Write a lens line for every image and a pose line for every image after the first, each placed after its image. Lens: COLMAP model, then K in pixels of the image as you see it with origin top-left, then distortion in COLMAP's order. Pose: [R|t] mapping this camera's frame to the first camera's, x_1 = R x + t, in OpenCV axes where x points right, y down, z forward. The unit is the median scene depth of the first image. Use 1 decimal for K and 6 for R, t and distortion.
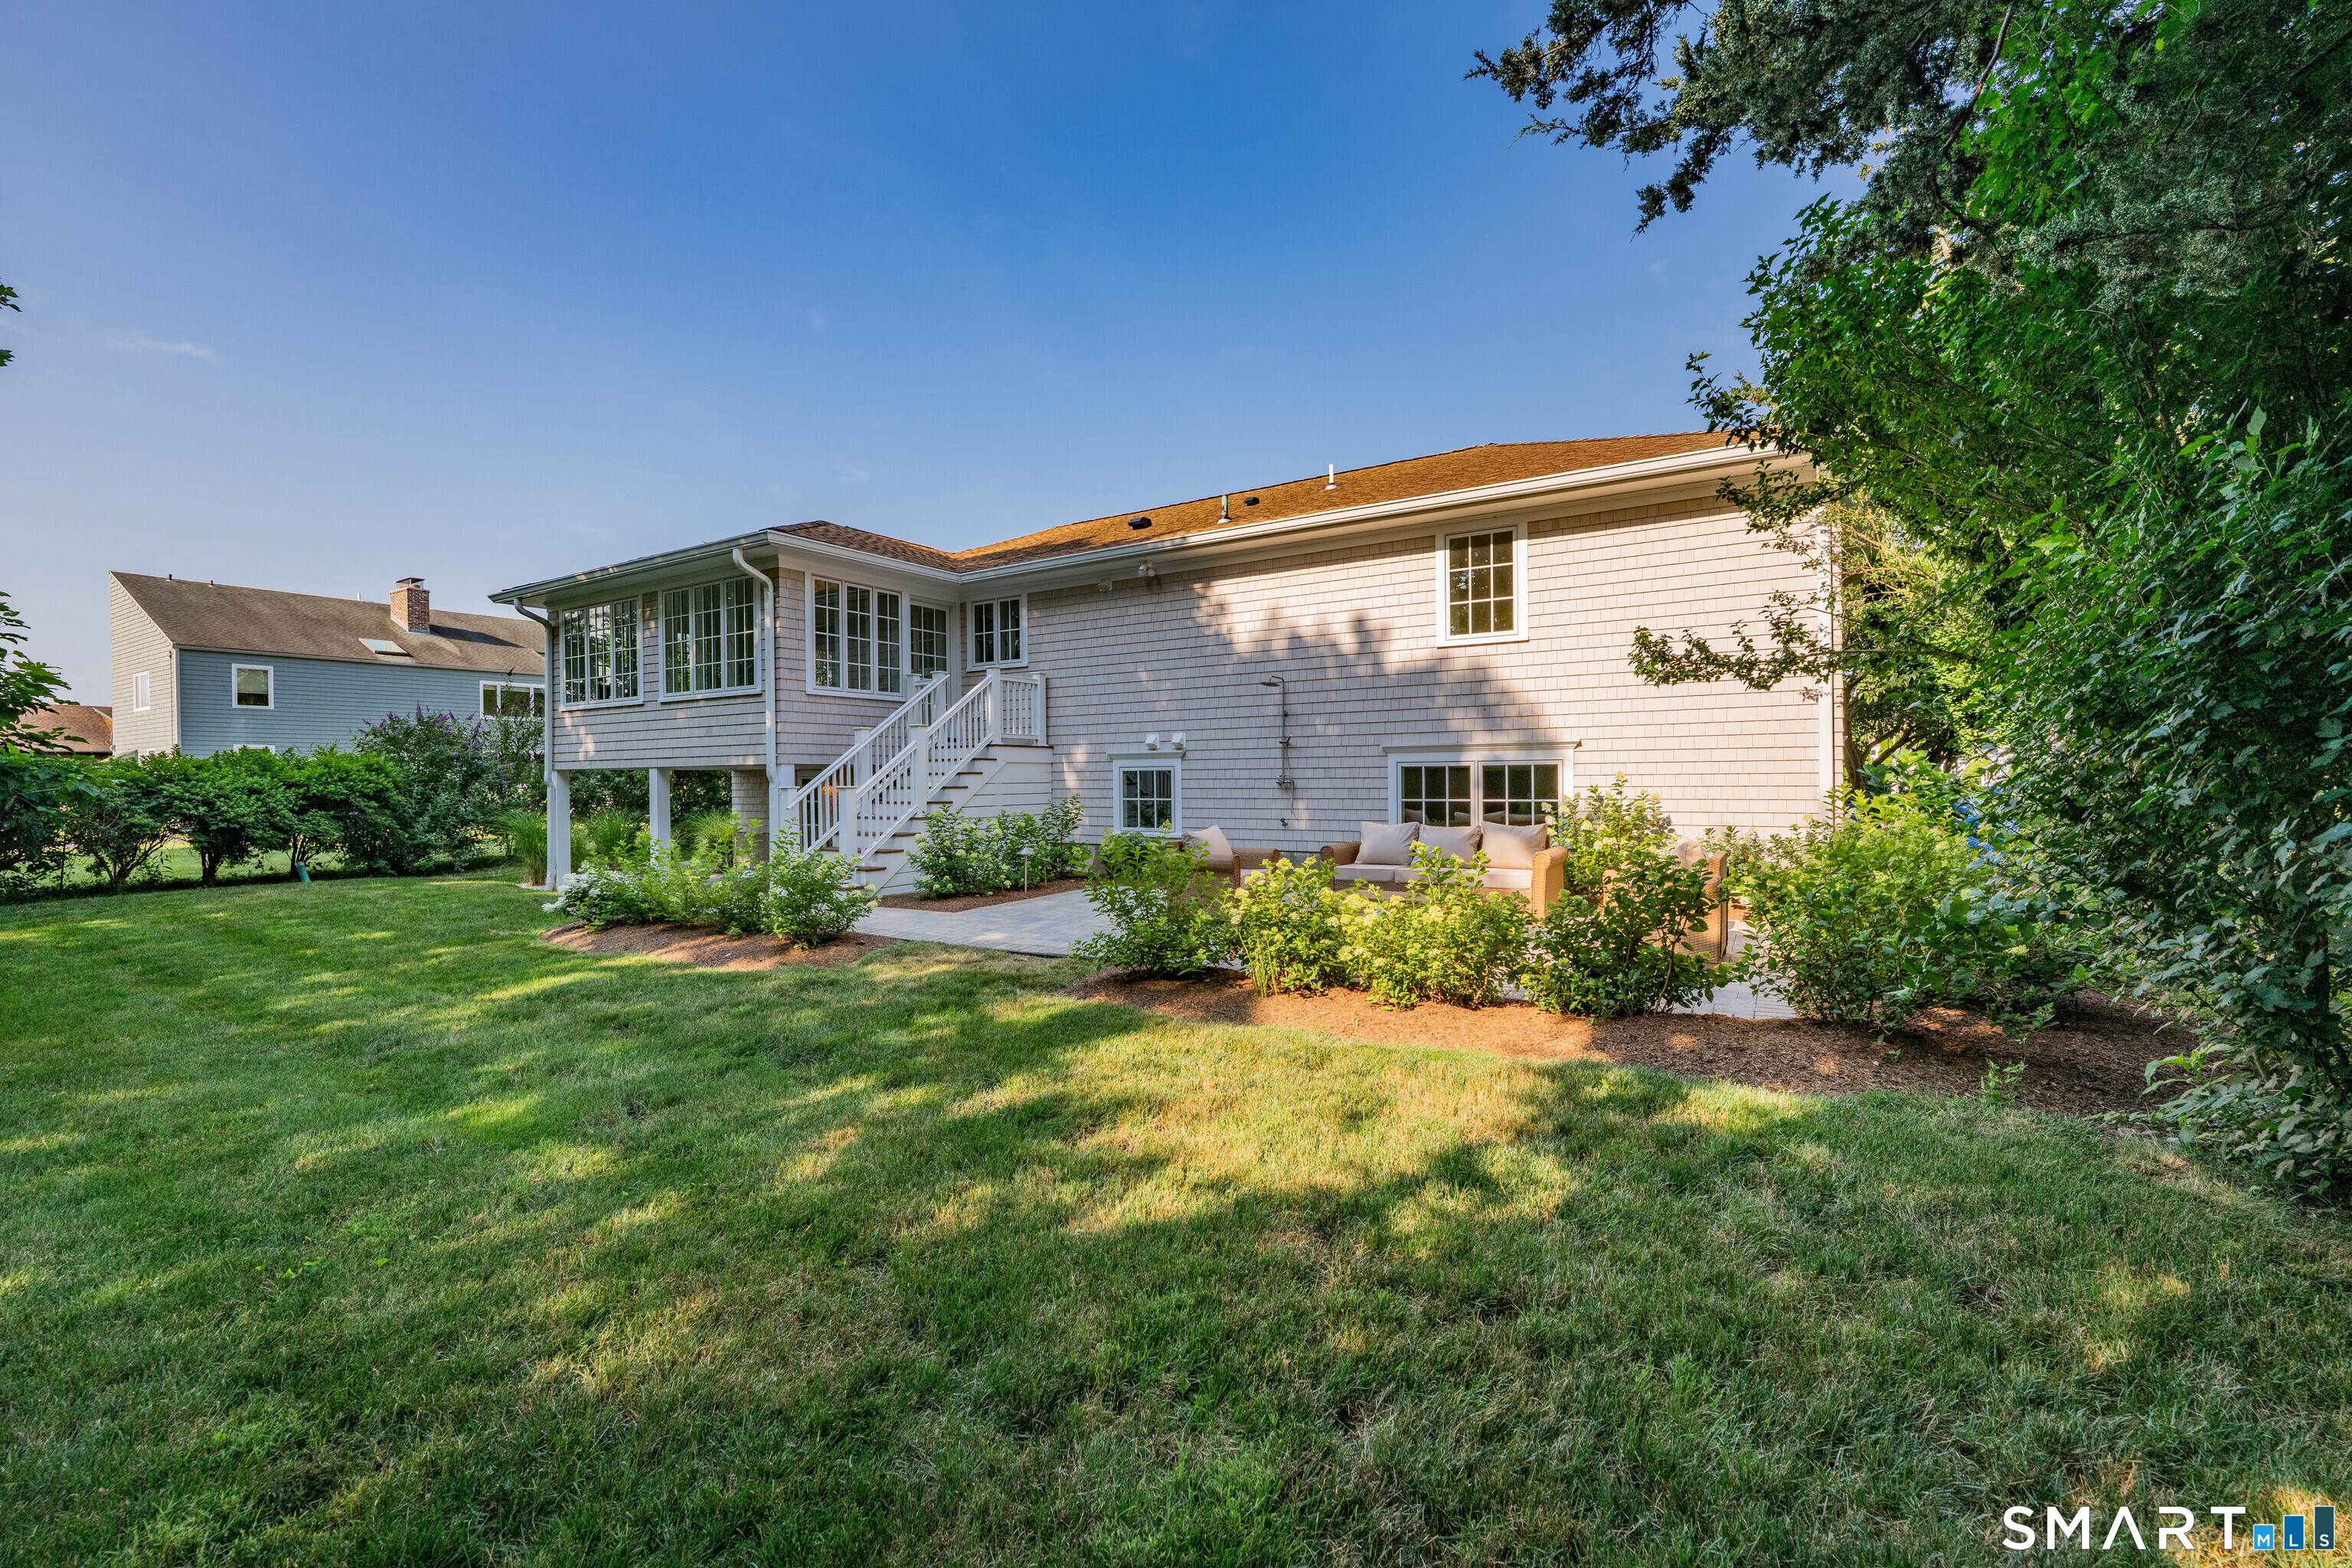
lens RADIAL K [[1014.7, 0, 1183.2], [0, 1014.7, 788.2], [0, 0, 1]] dist [-0.016159, -0.000623]
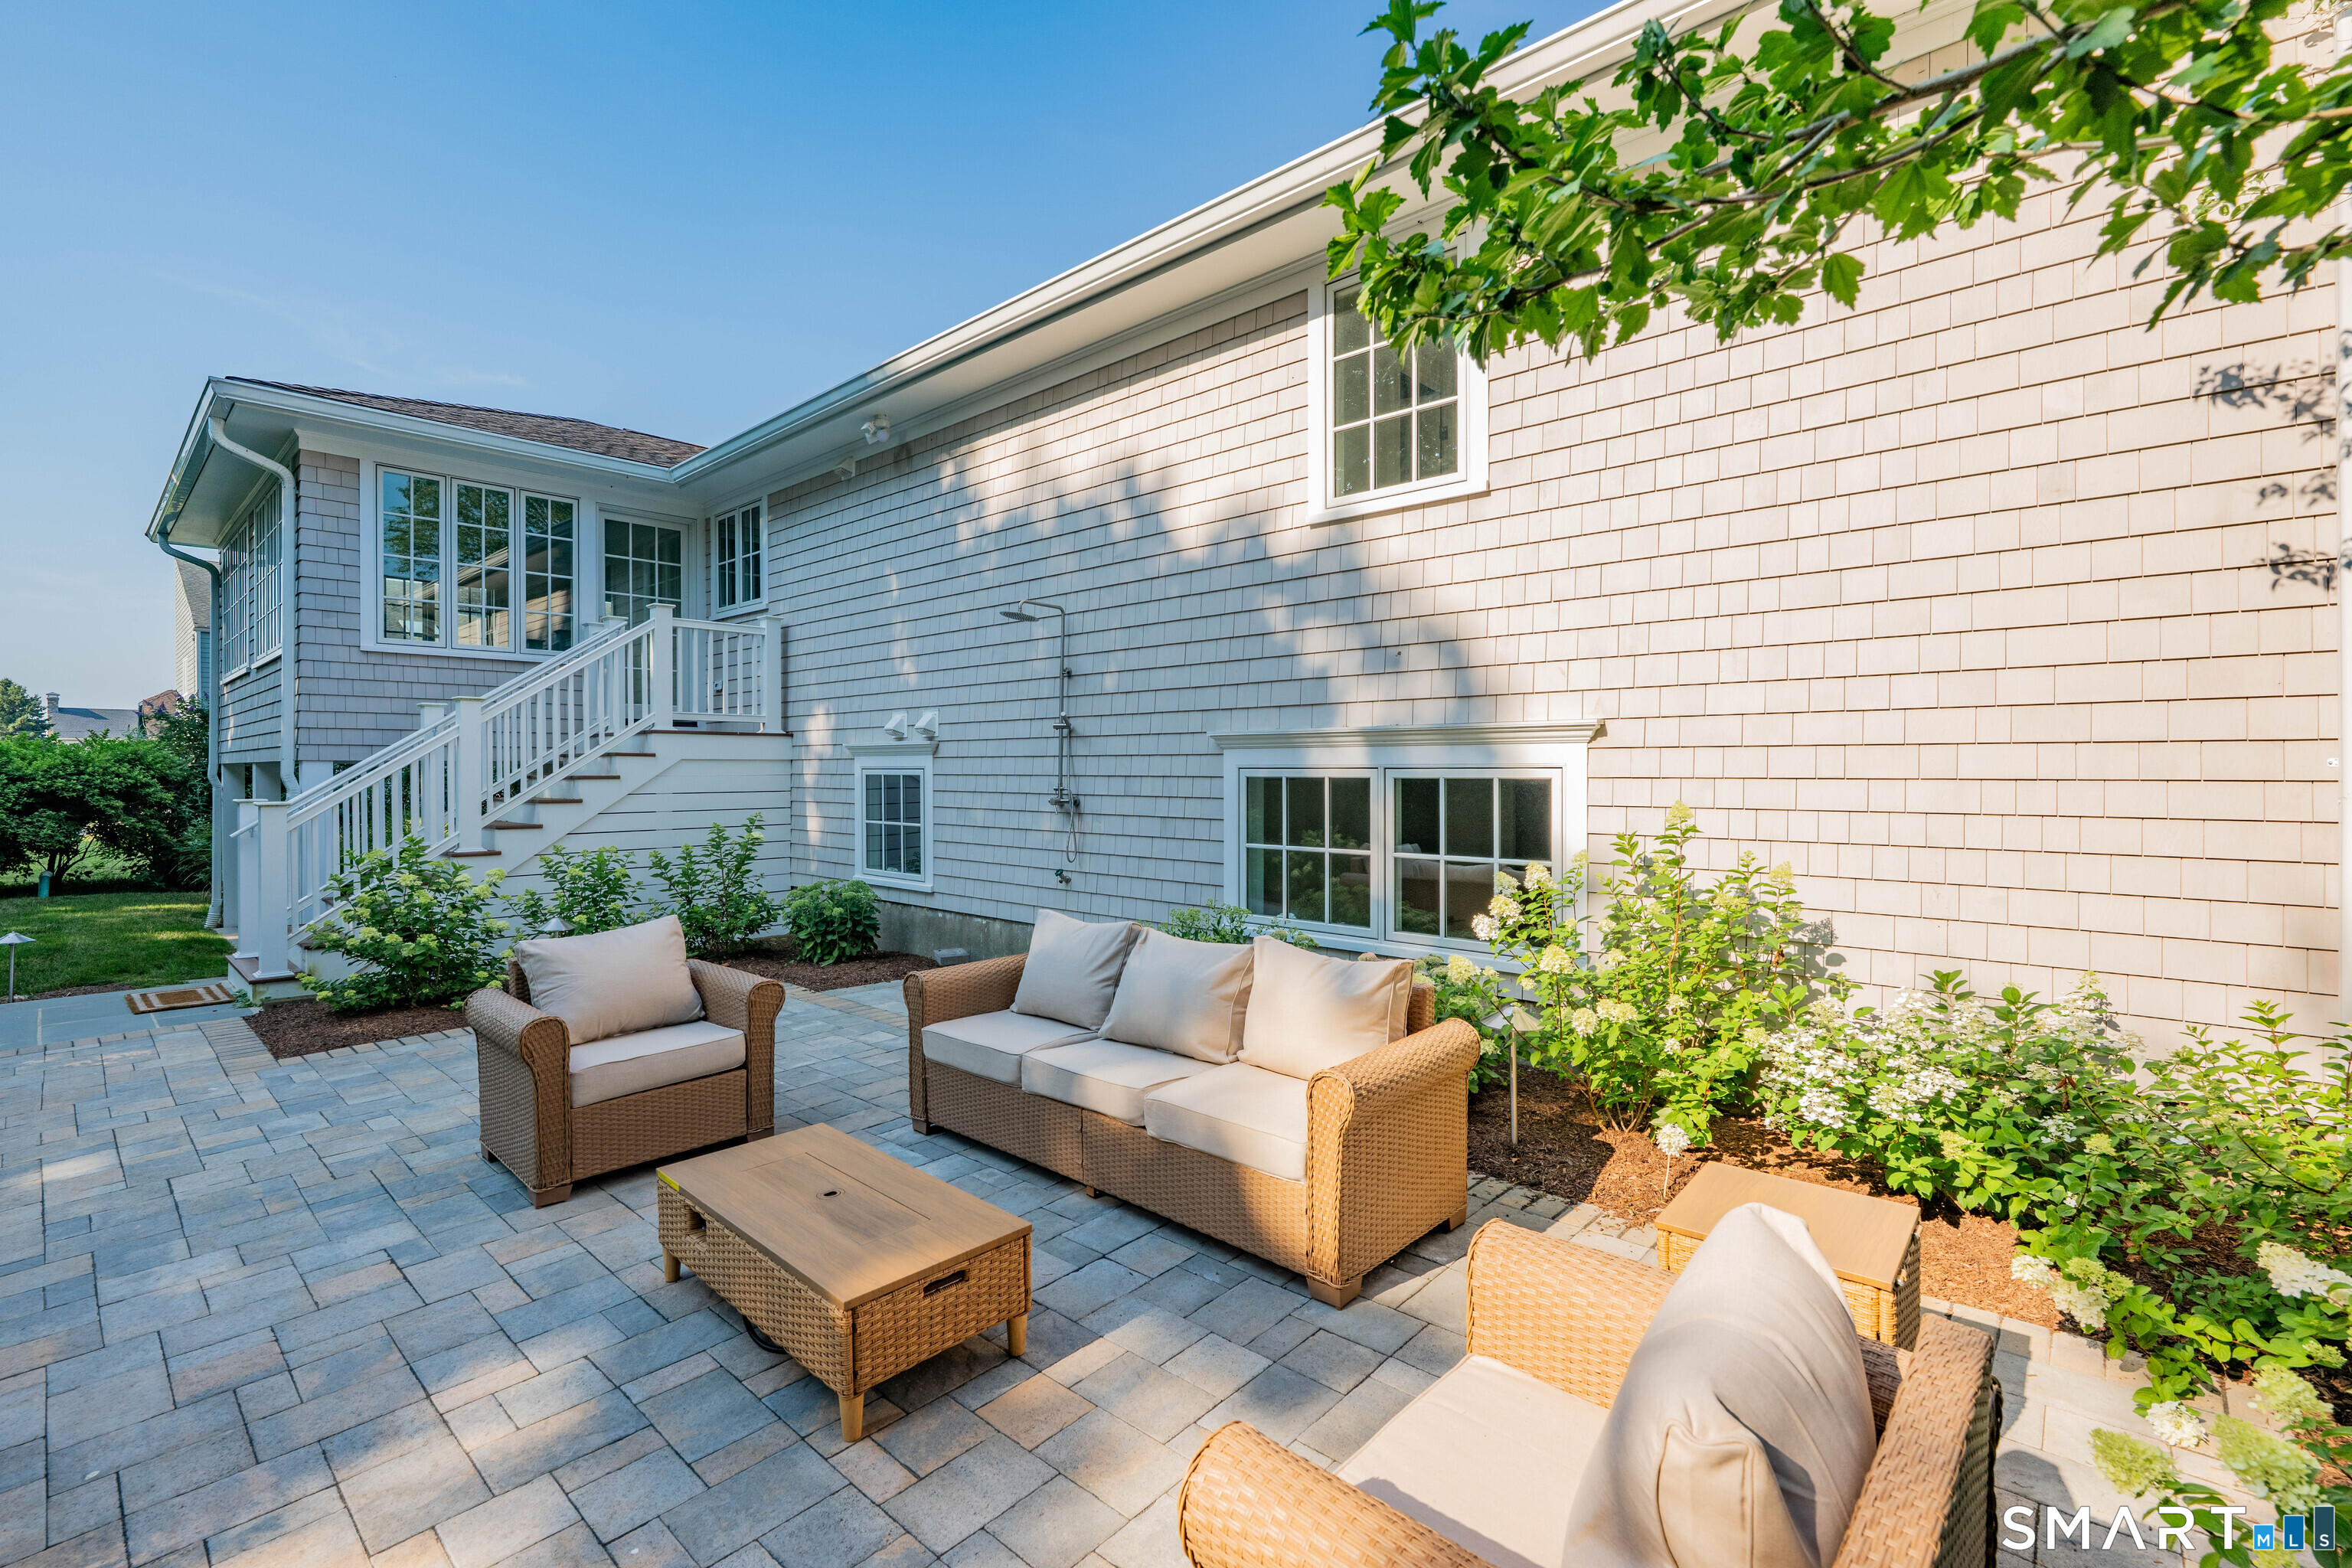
lens RADIAL K [[1014.7, 0, 1182.8], [0, 1014.7, 785.9], [0, 0, 1]] dist [-0.016159, -0.000623]
pose [[0.984197, 0.010689, -0.176753, 0.256090], [-0.008575, 0.999882, 0.012717, -0.021302], [0.176868, -0.011001, 0.984173, 0.482857]]
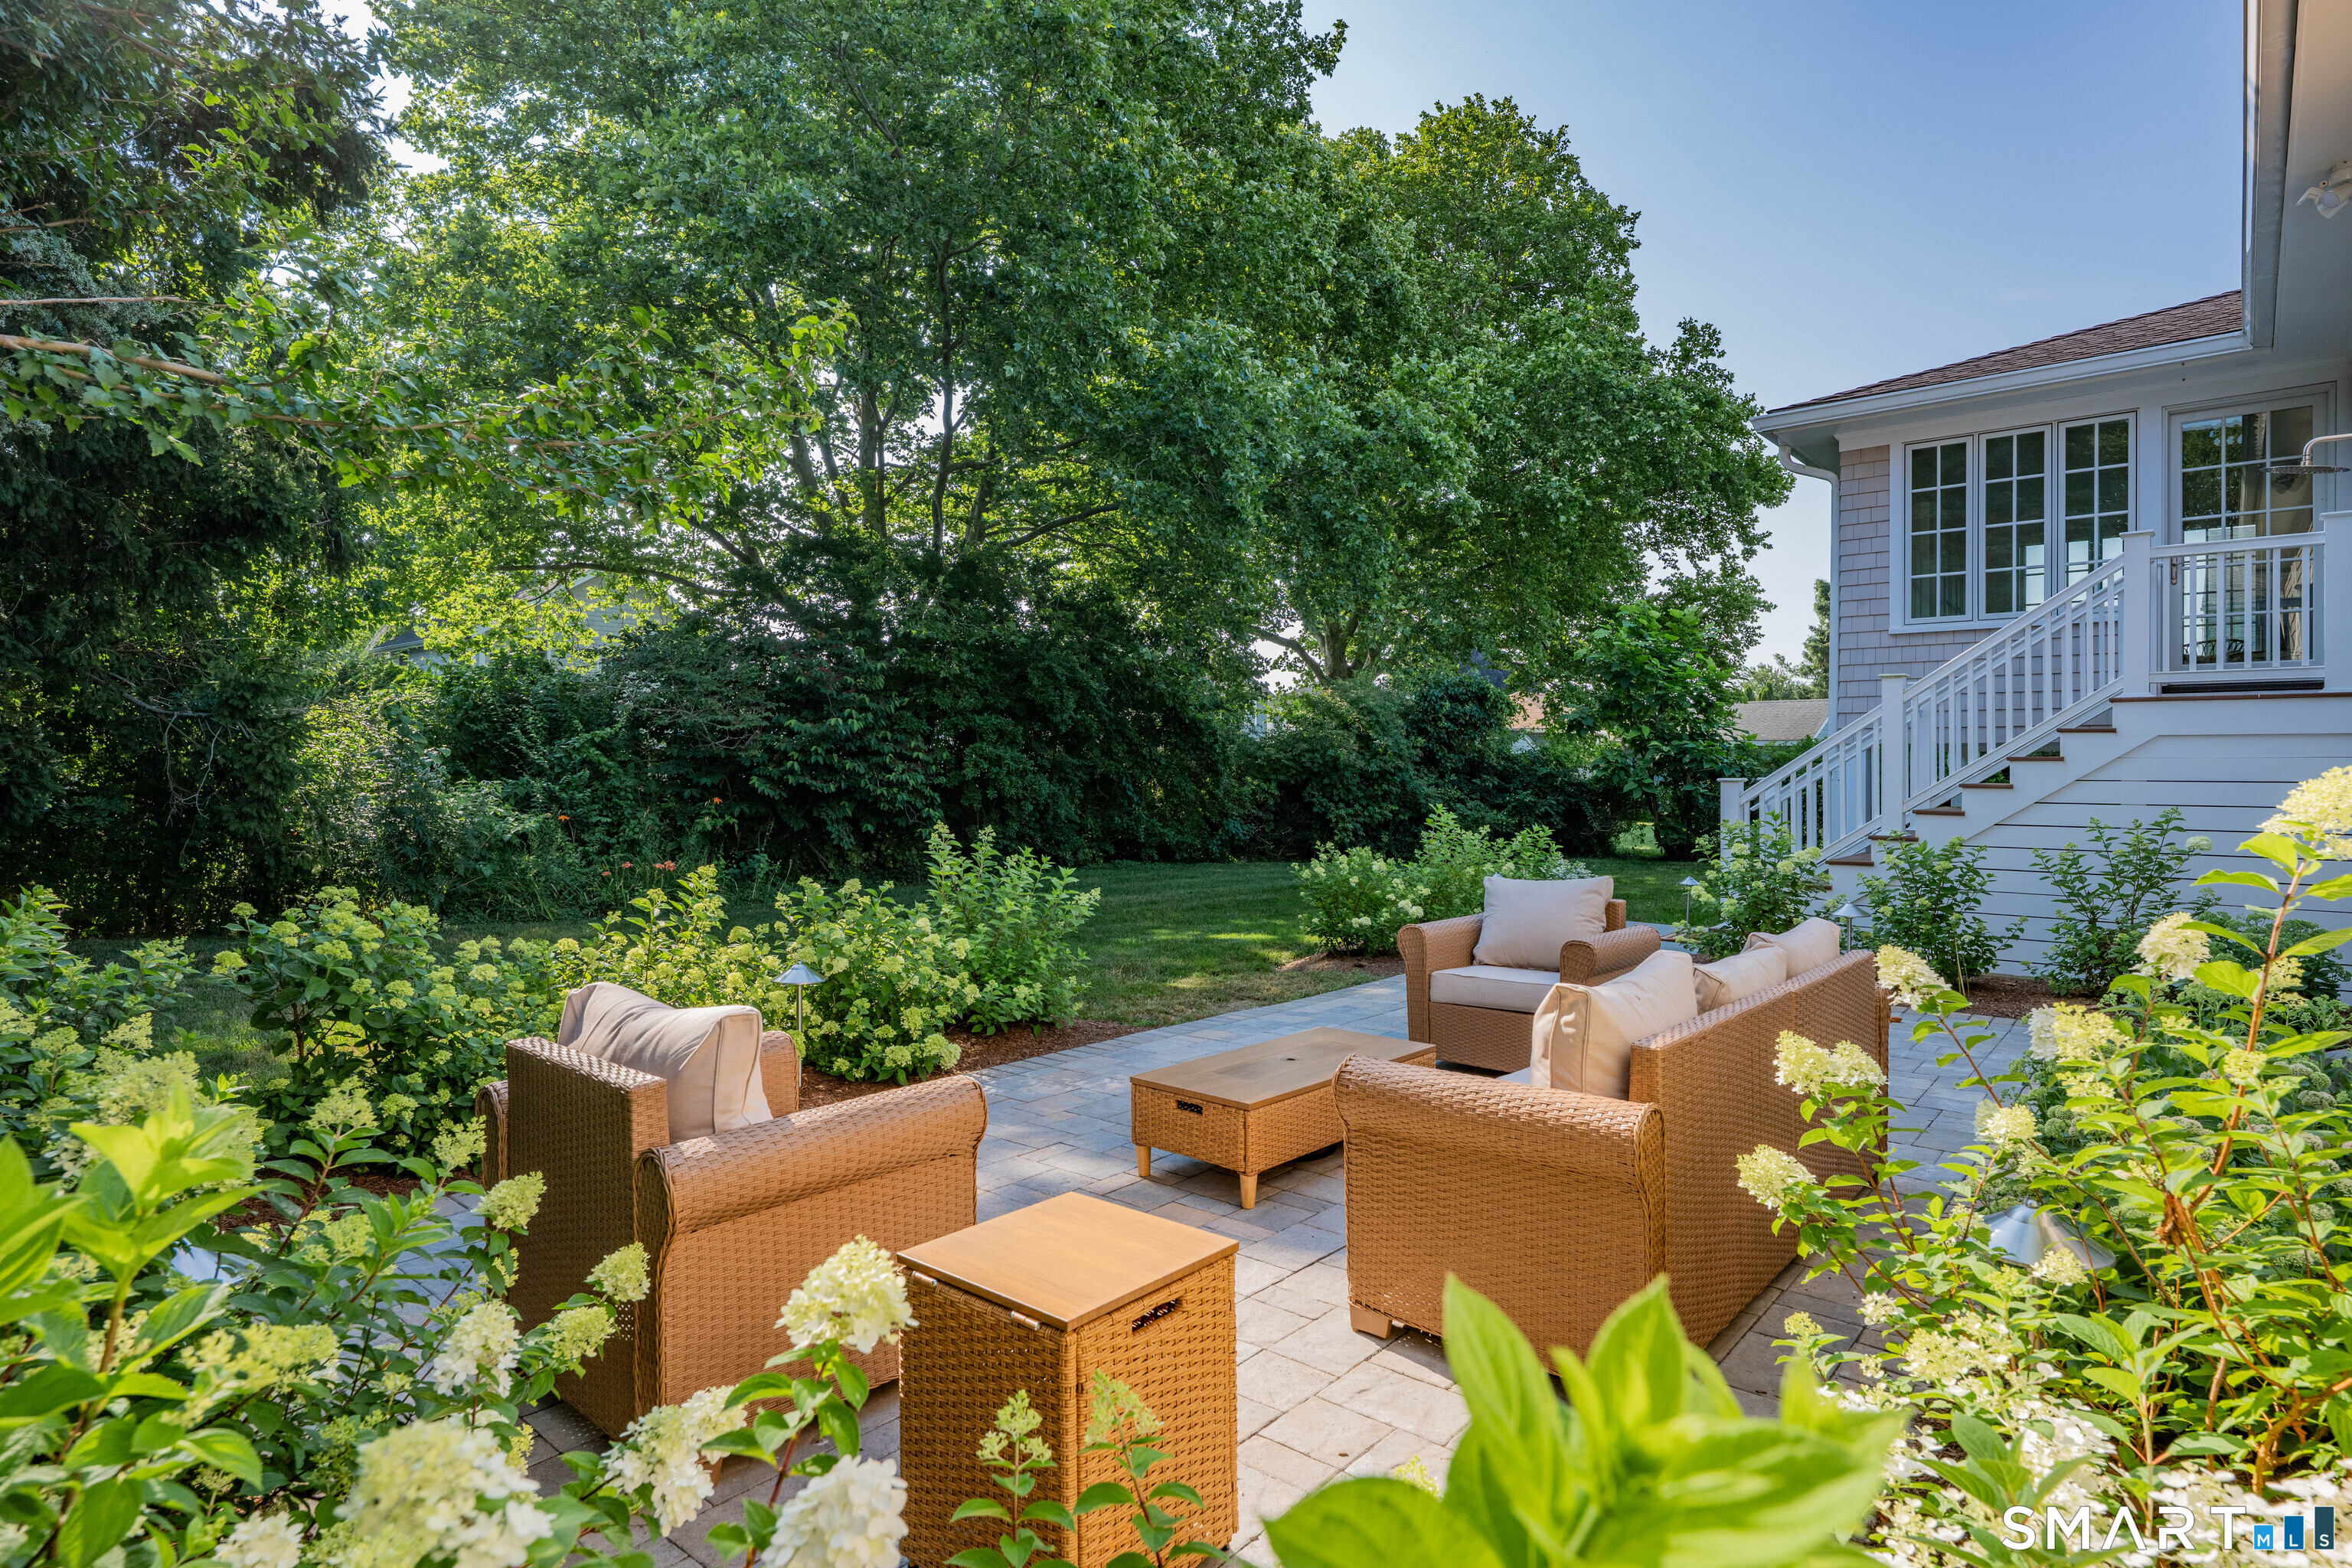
lens RADIAL K [[1249.1, 0, 1187.9], [0, 1249.1, 771.0], [0, 0, 1]] dist [-0.006552, -0.000663]
pose [[-0.151334, 0.016685, -0.988342, 0.493460], [-0.001461, 0.999853, 0.017103, -0.020158], [0.988482, 0.004032, -0.151287, 0.698864]]
